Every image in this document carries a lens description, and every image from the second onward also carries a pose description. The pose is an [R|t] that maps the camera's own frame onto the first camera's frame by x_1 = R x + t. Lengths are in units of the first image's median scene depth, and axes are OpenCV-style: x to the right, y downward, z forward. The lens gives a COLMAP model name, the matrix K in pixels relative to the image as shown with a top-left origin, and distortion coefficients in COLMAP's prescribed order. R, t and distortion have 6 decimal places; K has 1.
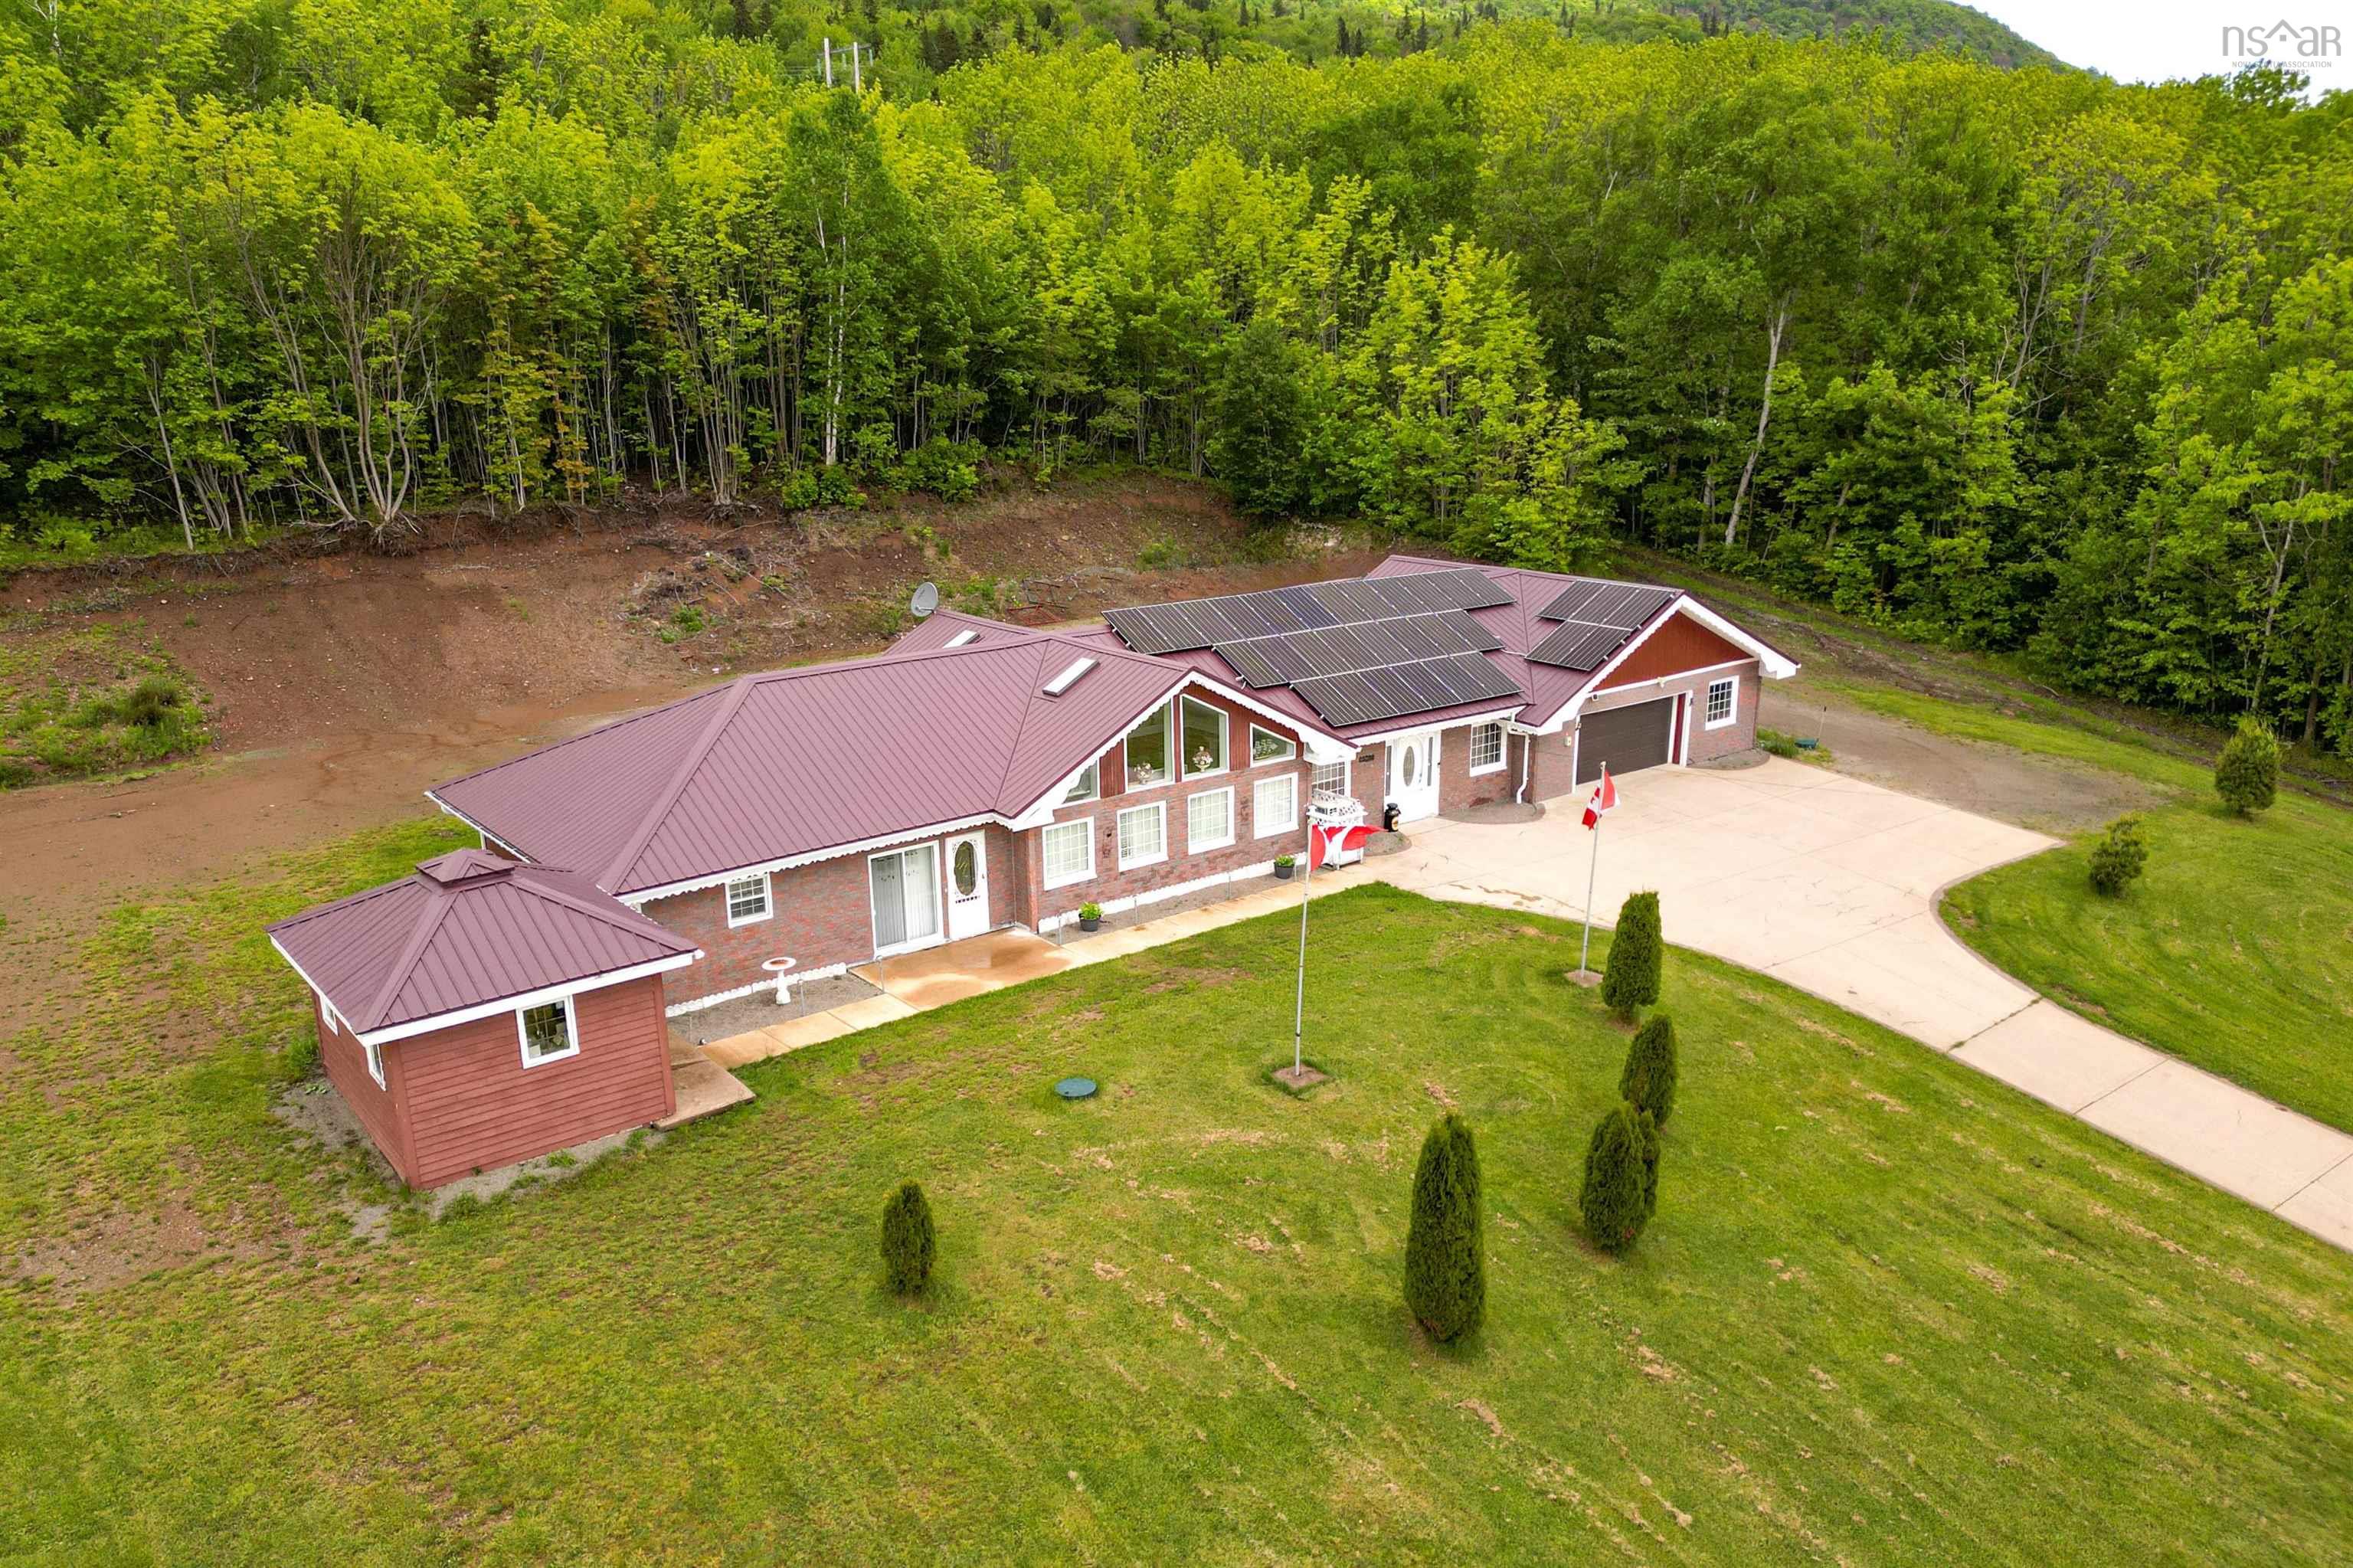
lens RADIAL K [[1708.5, 0, 1216.4], [0, 1708.5, 835.8], [0, 0, 1]] dist [0.097954, -0.109988]
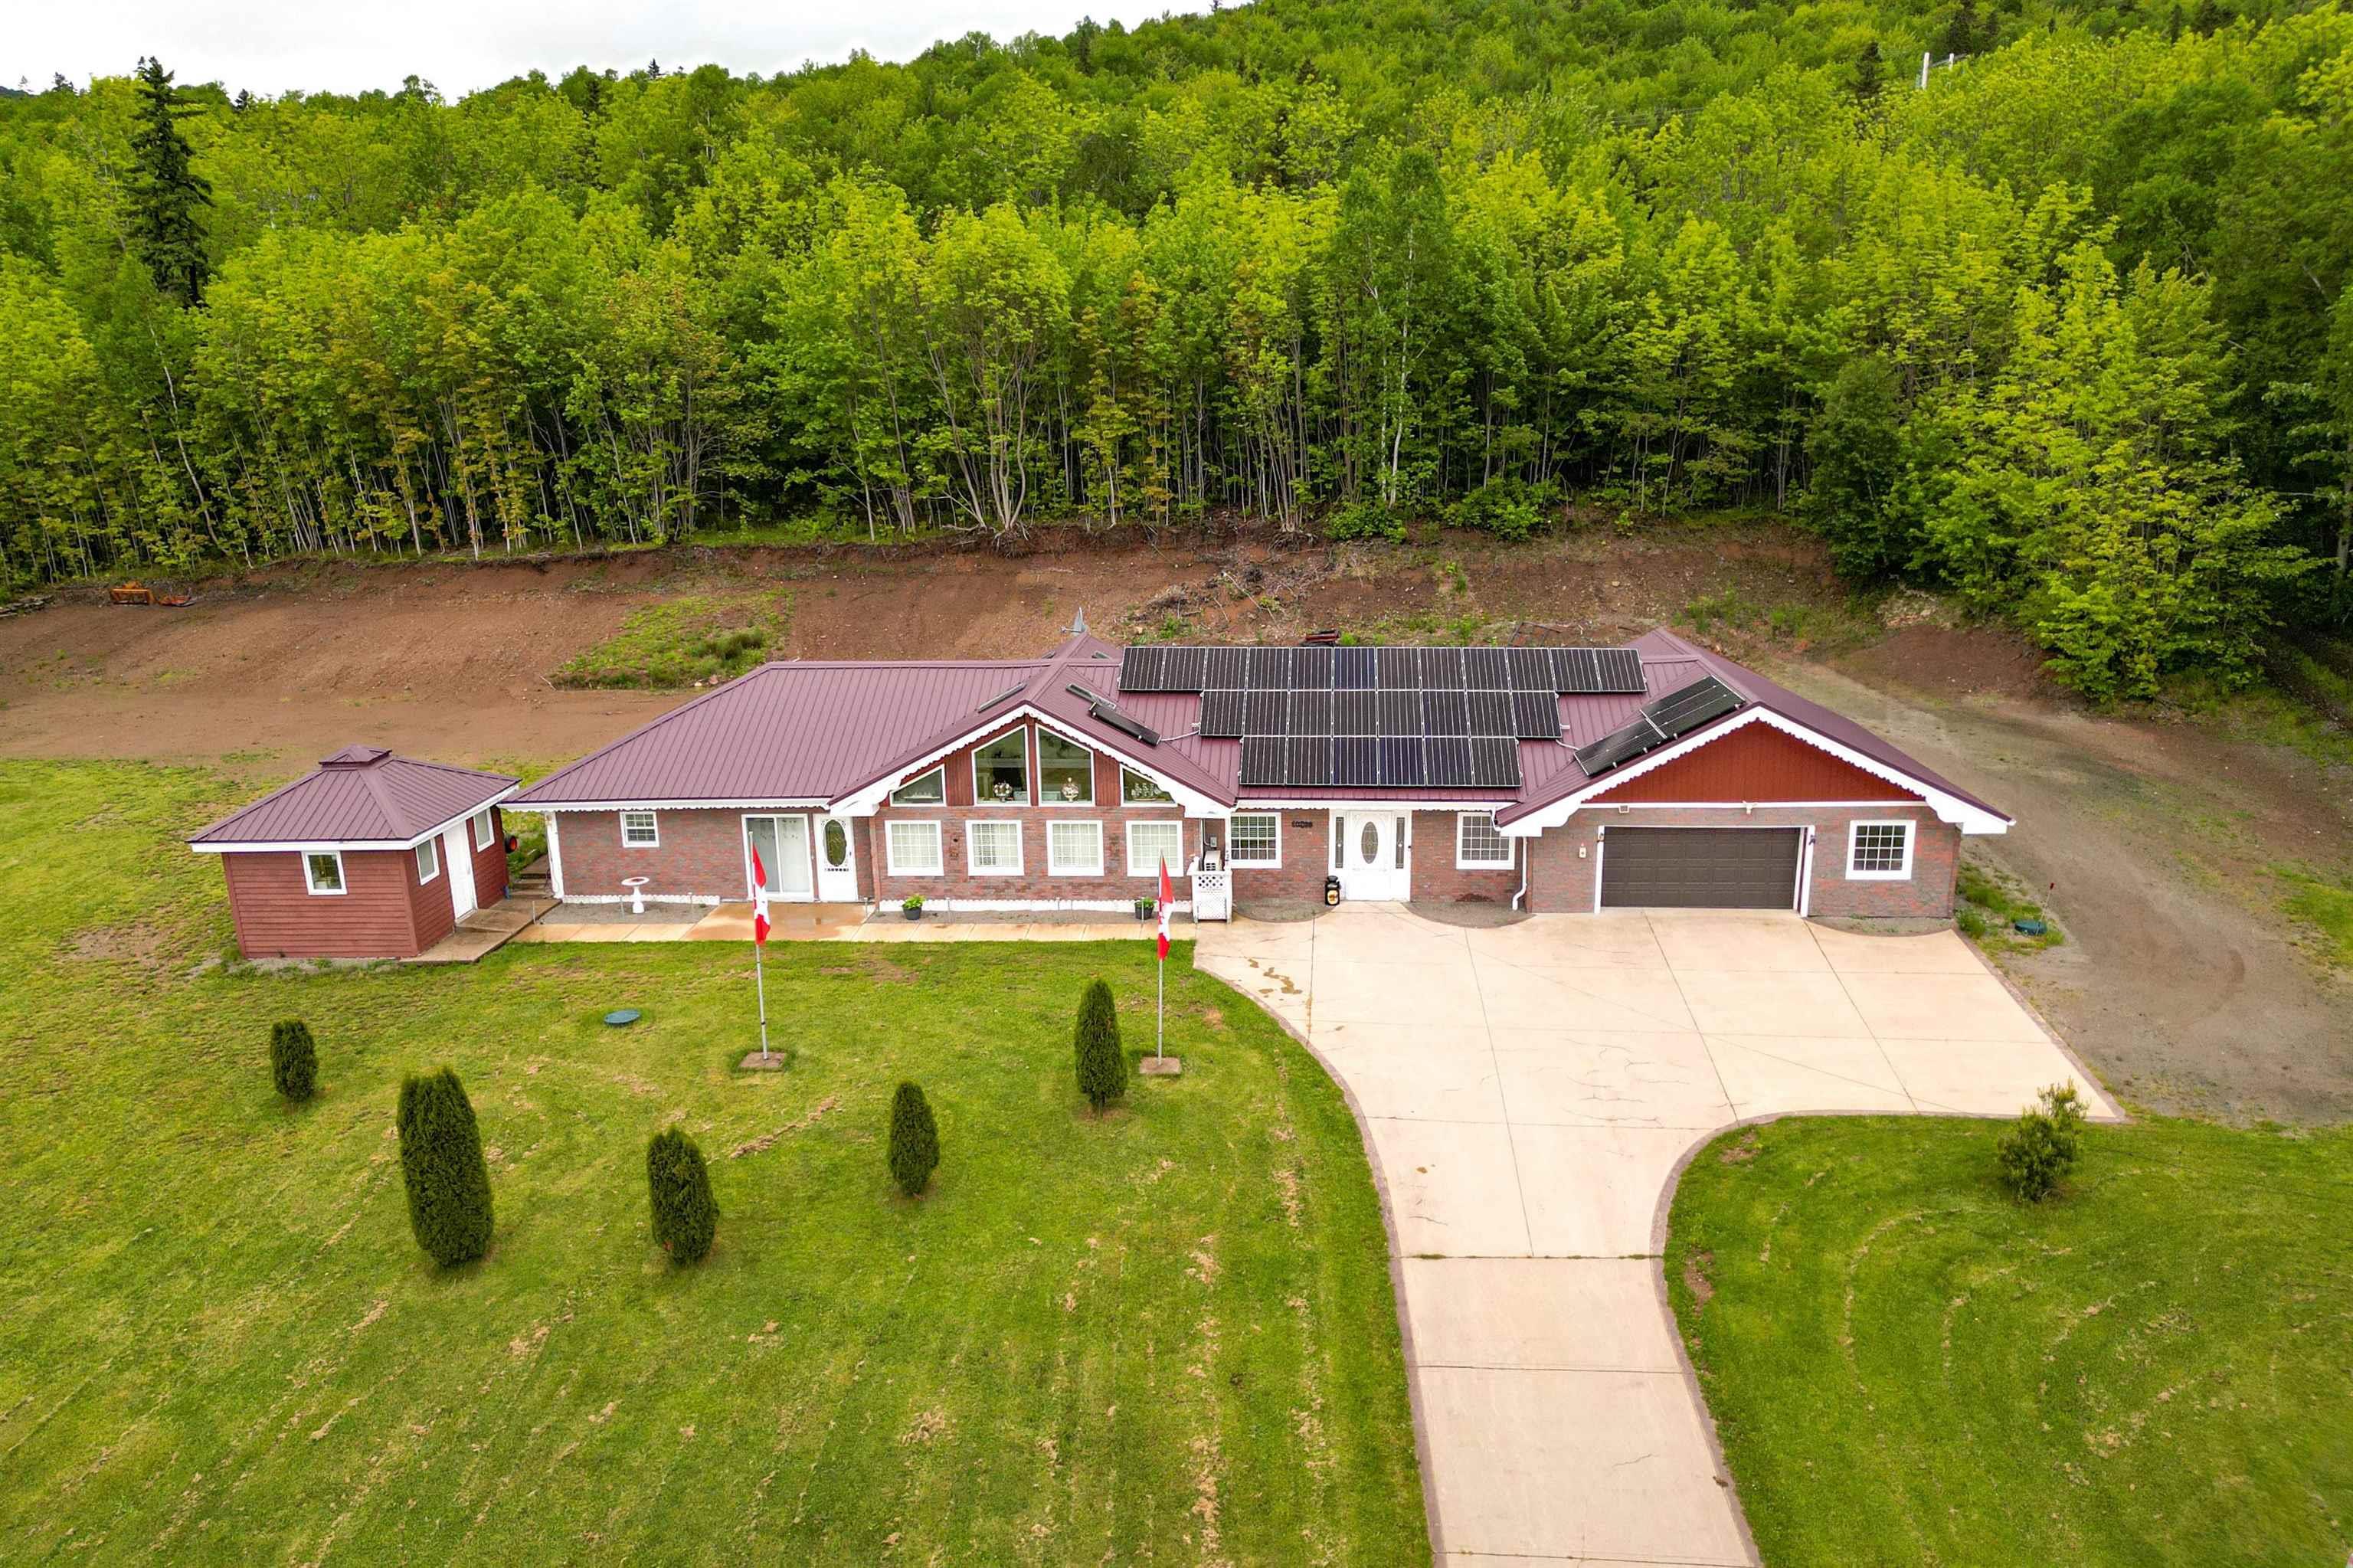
lens RADIAL K [[1708.5, 0, 1216.4], [0, 1708.5, 835.8], [0, 0, 1]] dist [0.097954, -0.109988]
pose [[0.740676, 0.176795, -0.648184, 0.734232], [-0.183930, 0.981258, 0.057467, -0.092174], [0.646196, 0.076656, 0.759312, 0.247464]]
